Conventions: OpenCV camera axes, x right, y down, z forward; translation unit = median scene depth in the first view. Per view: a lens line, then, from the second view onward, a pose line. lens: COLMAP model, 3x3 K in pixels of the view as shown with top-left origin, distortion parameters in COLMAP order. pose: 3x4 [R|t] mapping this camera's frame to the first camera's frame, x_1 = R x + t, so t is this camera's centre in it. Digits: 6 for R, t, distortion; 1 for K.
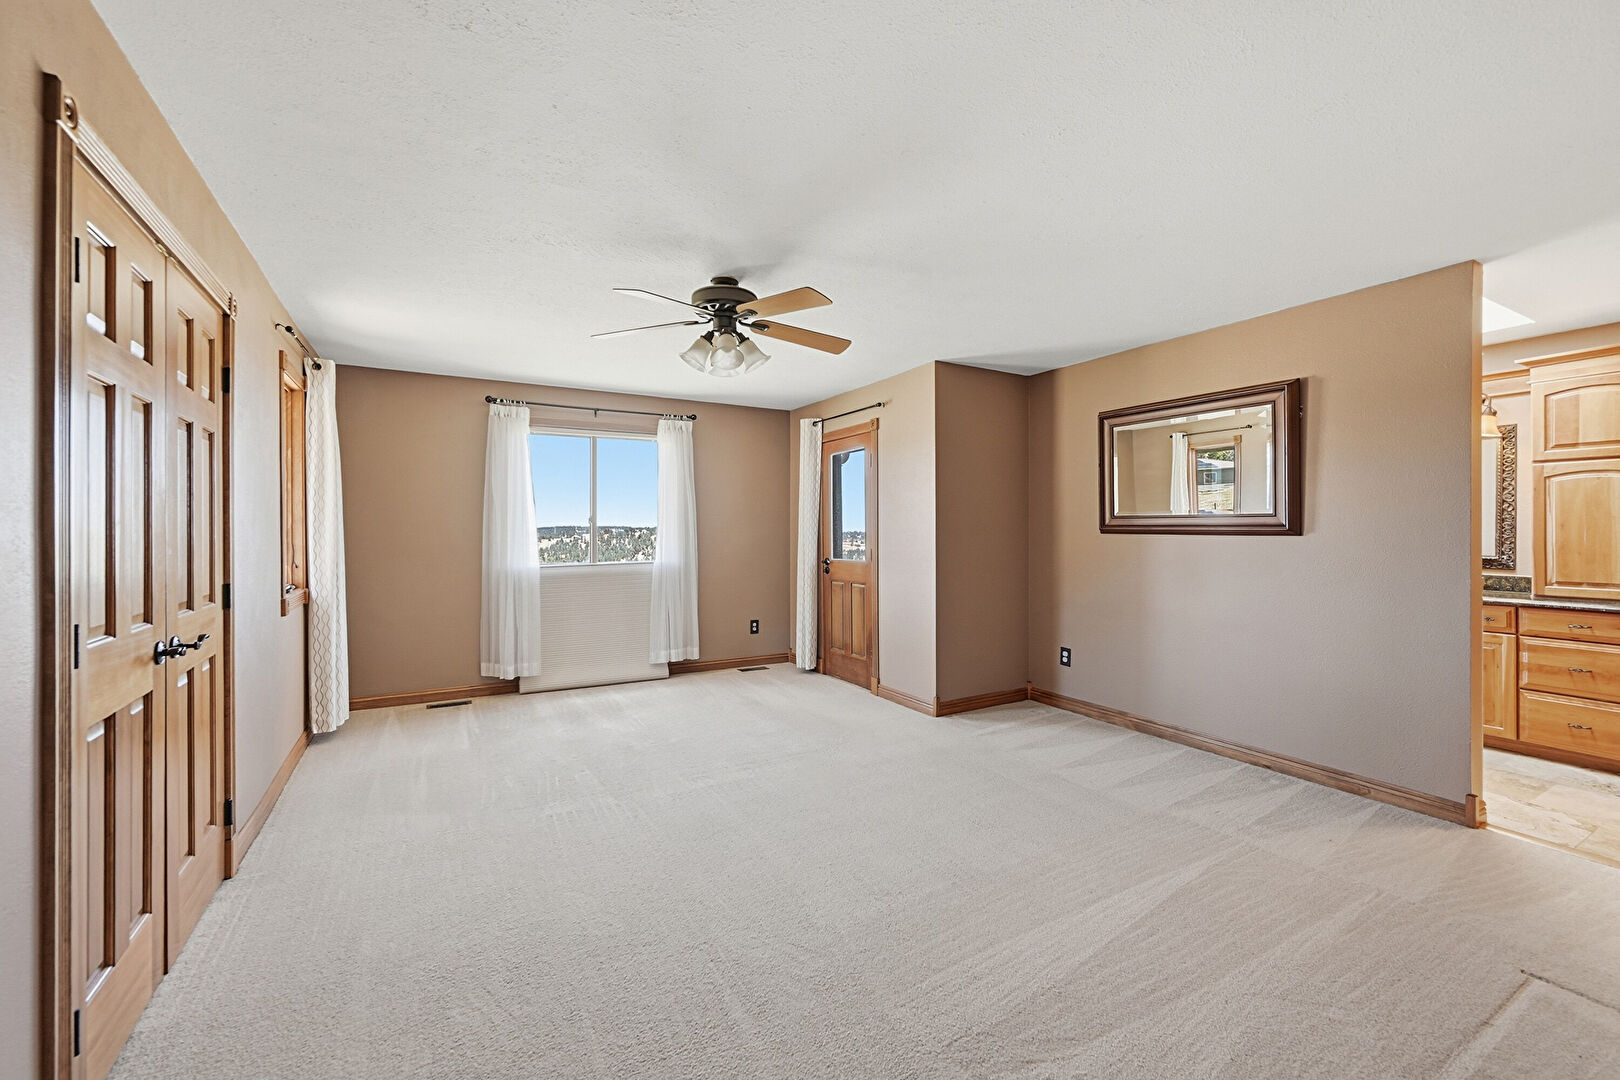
lens RADIAL K [[648.8, 0, 811.0], [0, 648.8, 533.9], [0, 0, 1]] dist [0.001675, 0.000700]
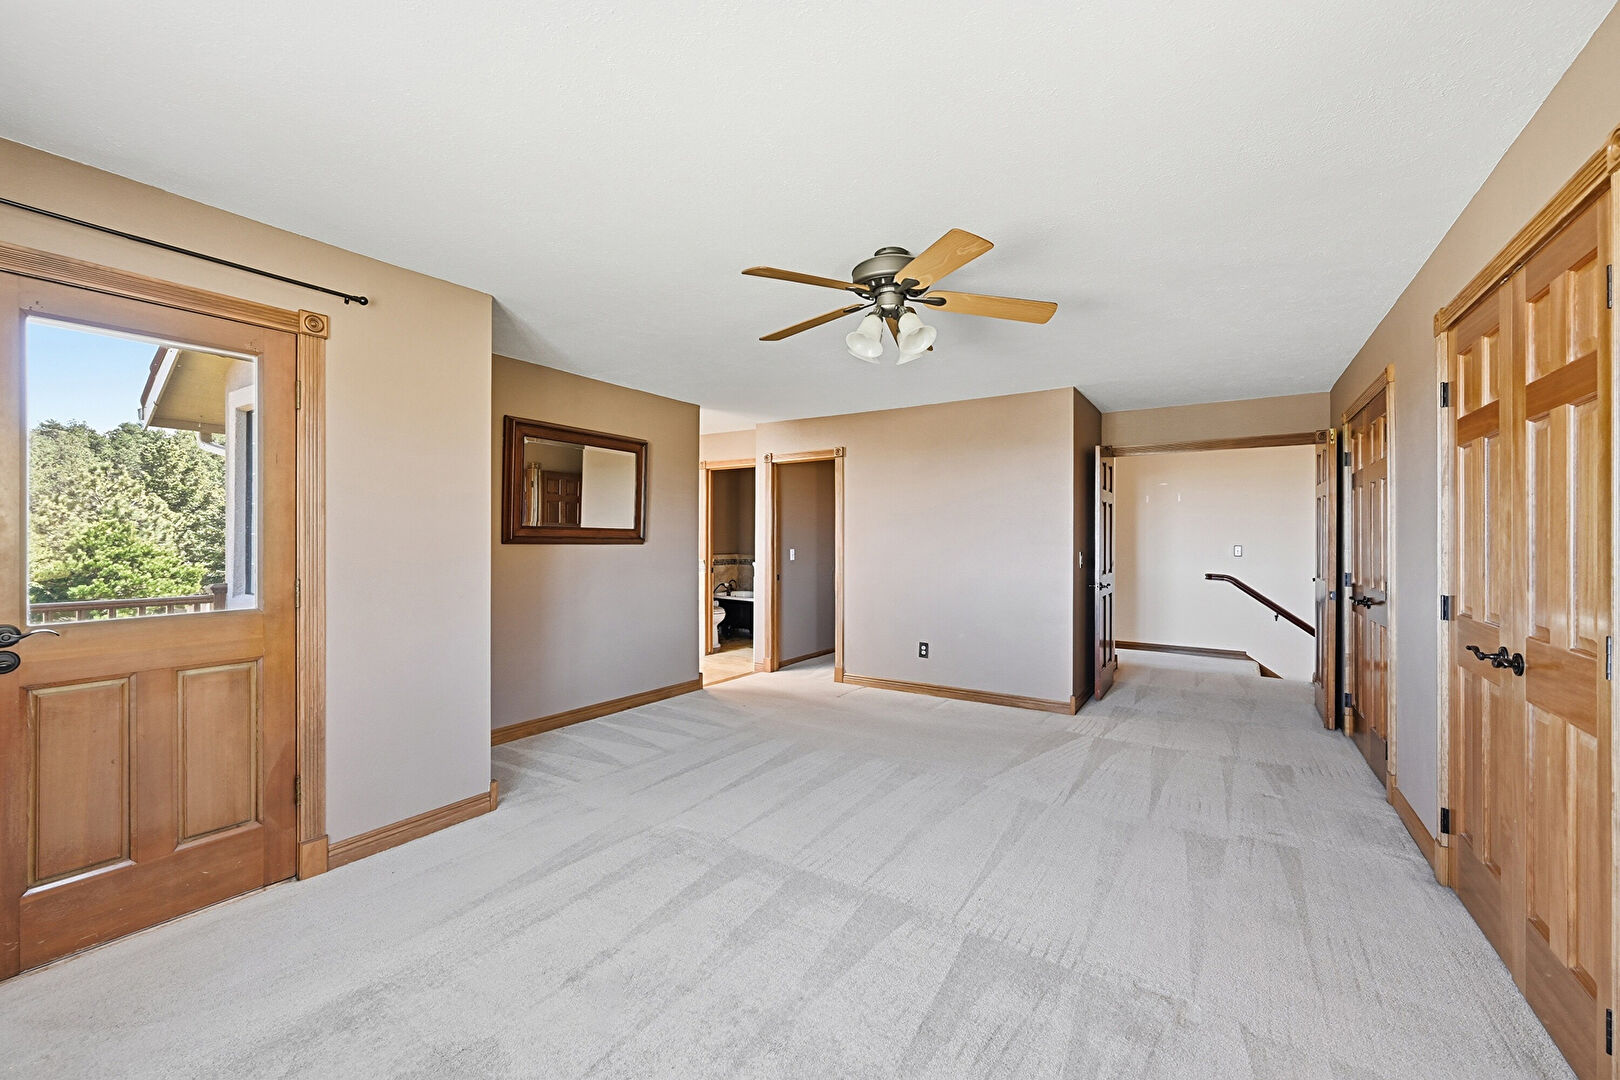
lens RADIAL K [[648.8, 0, 811.0], [0, 648.8, 533.9], [0, 0, 1]] dist [0.001675, 0.000700]
pose [[-0.450971, 0.005356, 0.892523, -0.972323], [-0.001003, 0.999978, -0.006508, -0.015410], [-0.892538, -0.003830, -0.450956, 1.680776]]
